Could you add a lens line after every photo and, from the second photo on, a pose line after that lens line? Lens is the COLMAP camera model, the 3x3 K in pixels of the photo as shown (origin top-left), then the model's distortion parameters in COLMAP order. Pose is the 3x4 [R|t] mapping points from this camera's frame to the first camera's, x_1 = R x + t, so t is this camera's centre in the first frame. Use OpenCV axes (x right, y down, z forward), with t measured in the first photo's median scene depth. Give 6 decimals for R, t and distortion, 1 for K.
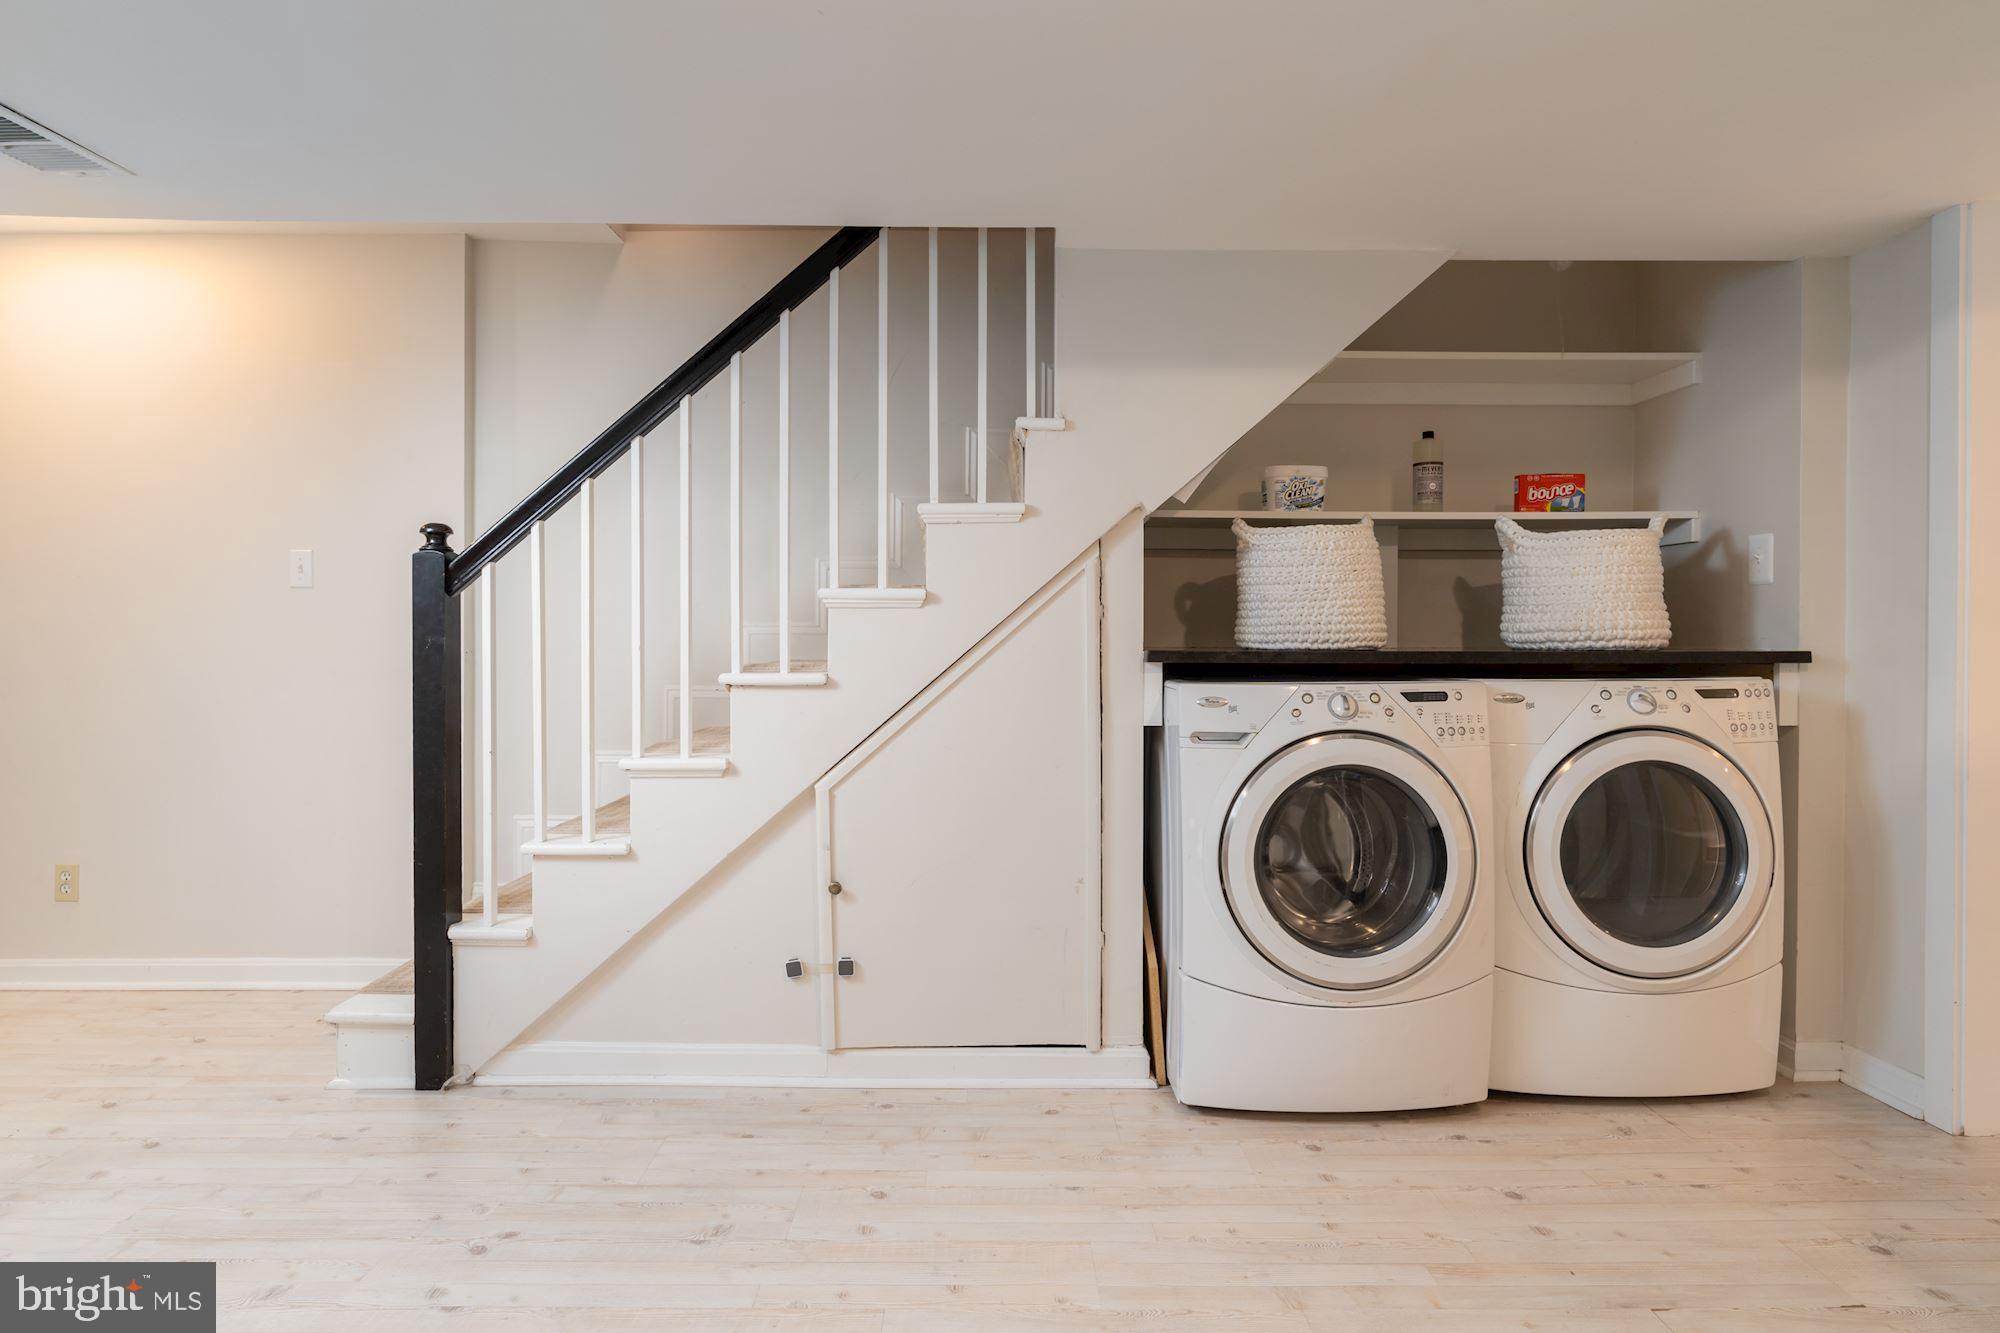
lens RADIAL K [[1100.2, 0, 973.6], [0, 1100.2, 639.8], [0, 0, 1]] dist [0.005273, 0.001443]
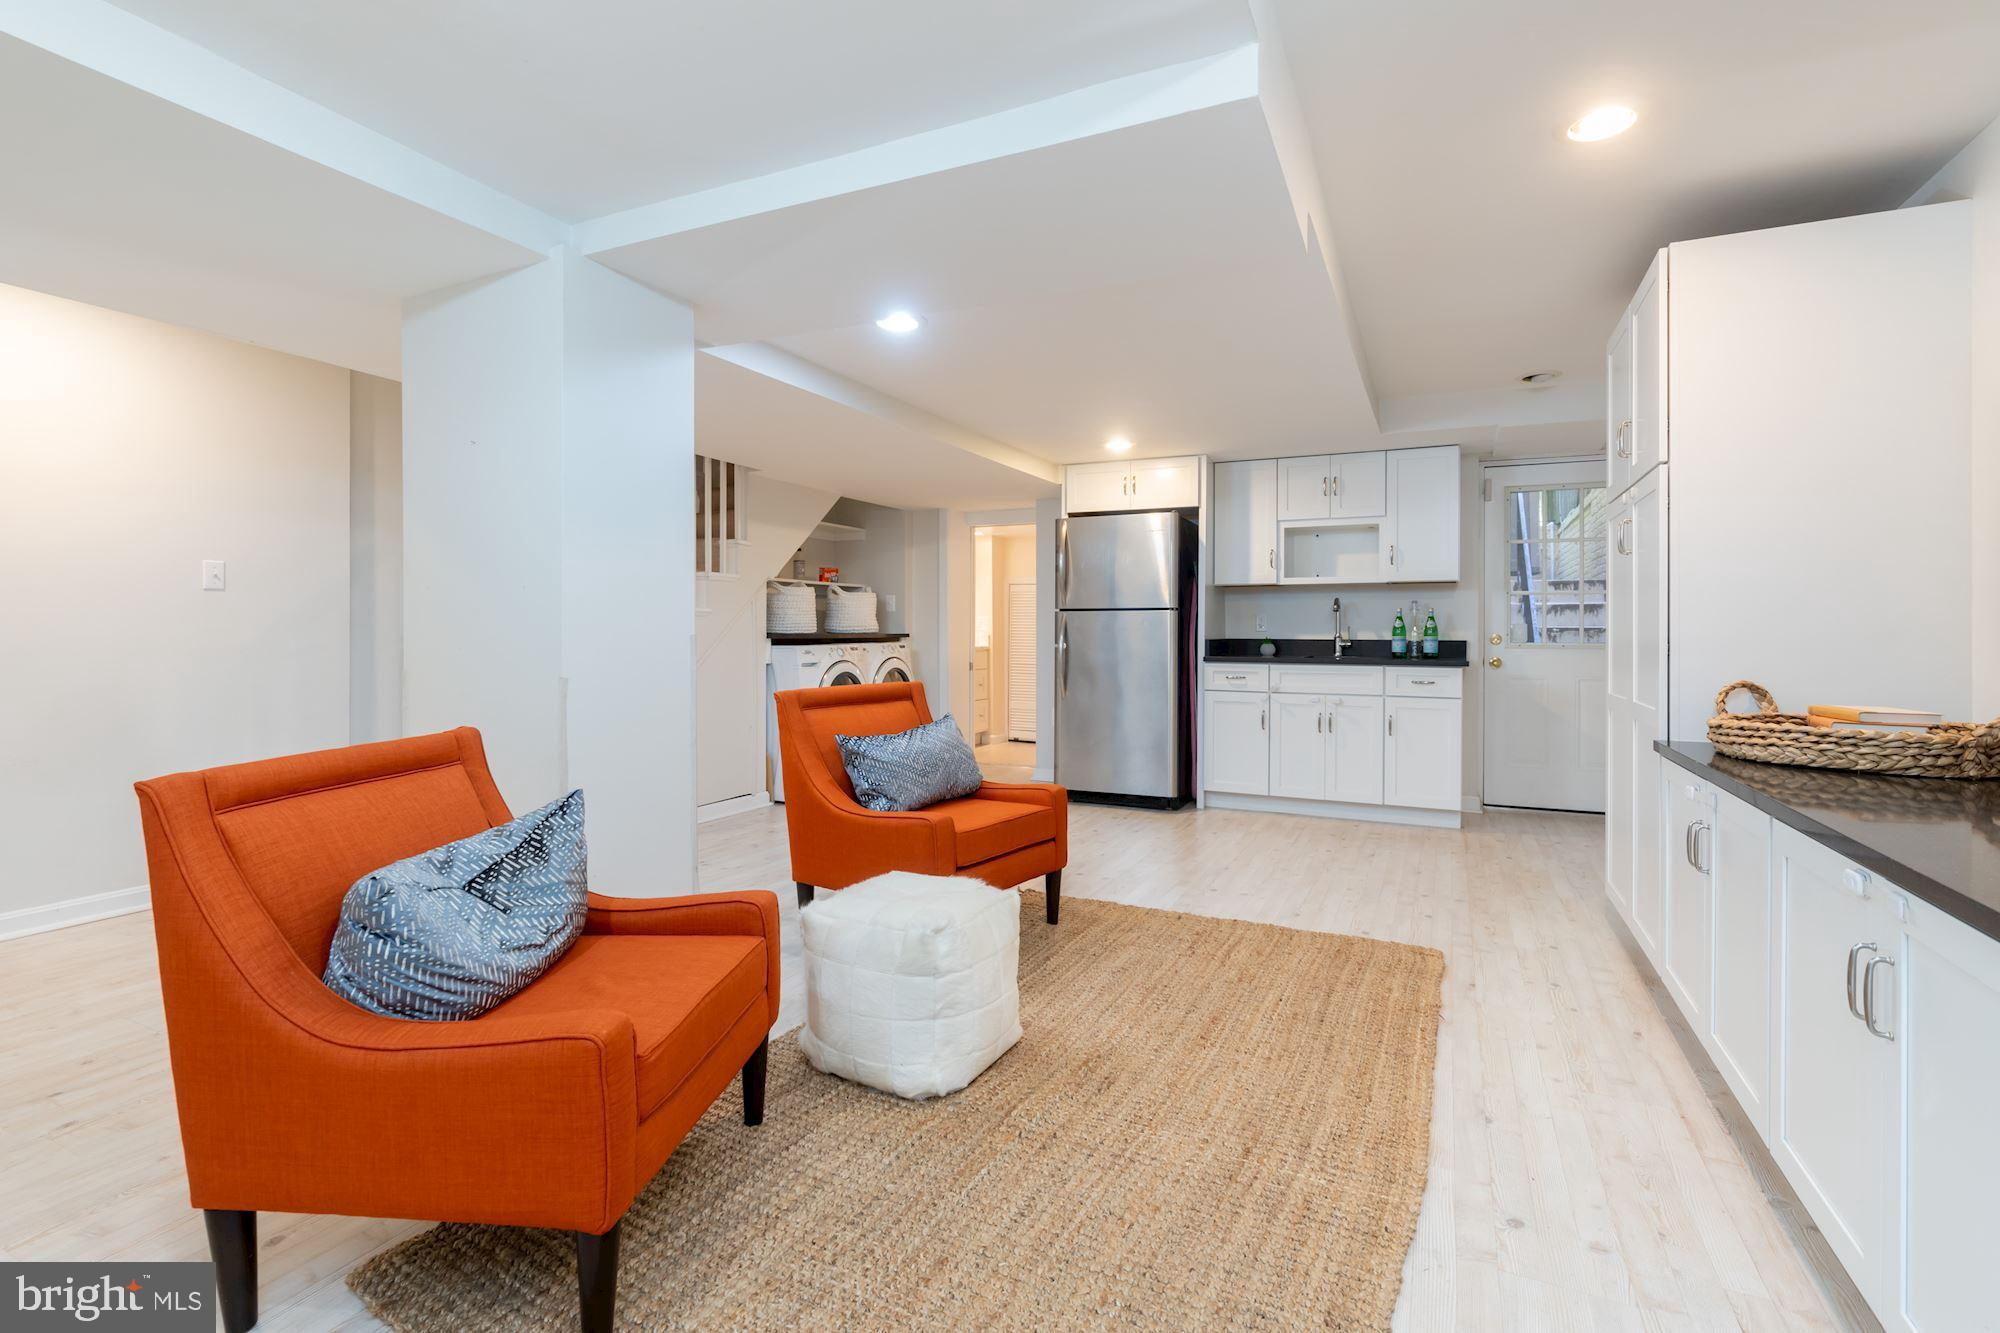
lens RADIAL K [[915.5, 0, 999.2], [0, 915.5, 623.8], [0, 0, 1]] dist [-0.006150, 0.001586]
pose [[0.453570, 0.008429, 0.891181, -1.479513], [0.003996, 0.999926, -0.011491, 0.013000], [-0.891212, 0.008773, 0.453502, -0.429393]]
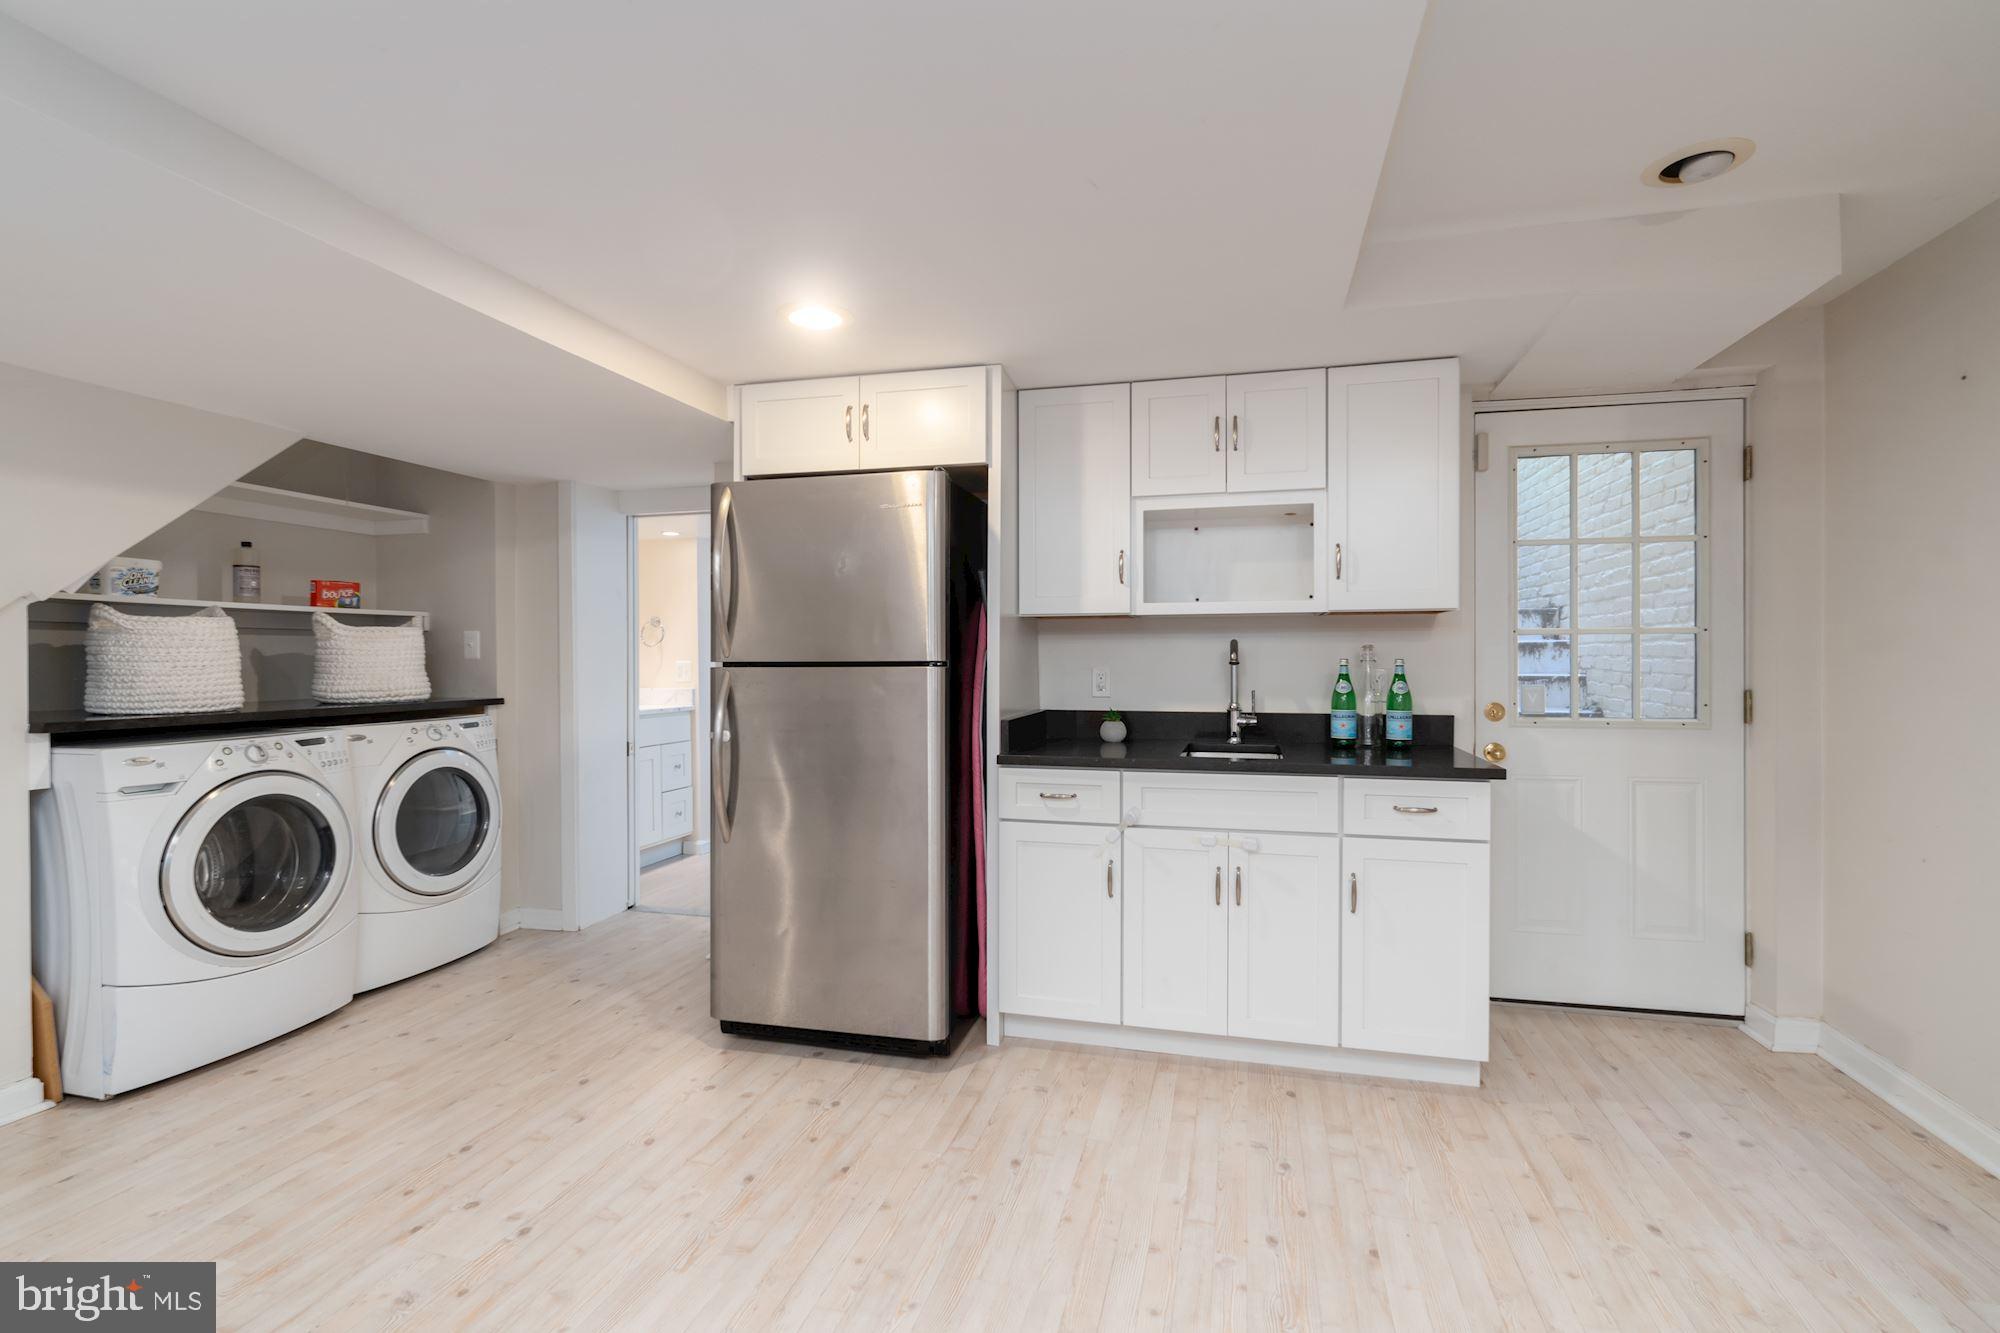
lens RADIAL K [[915.5, 0, 1010.8], [0, 915.5, 658.9], [0, 0, 1]] dist [-0.006150, 0.001586]
pose [[0.263306, -0.002314, 0.964709, -0.476276], [0.011148, 0.999938, -0.000644, -0.043857], [-0.964648, 0.010924, 0.263316, -0.205605]]
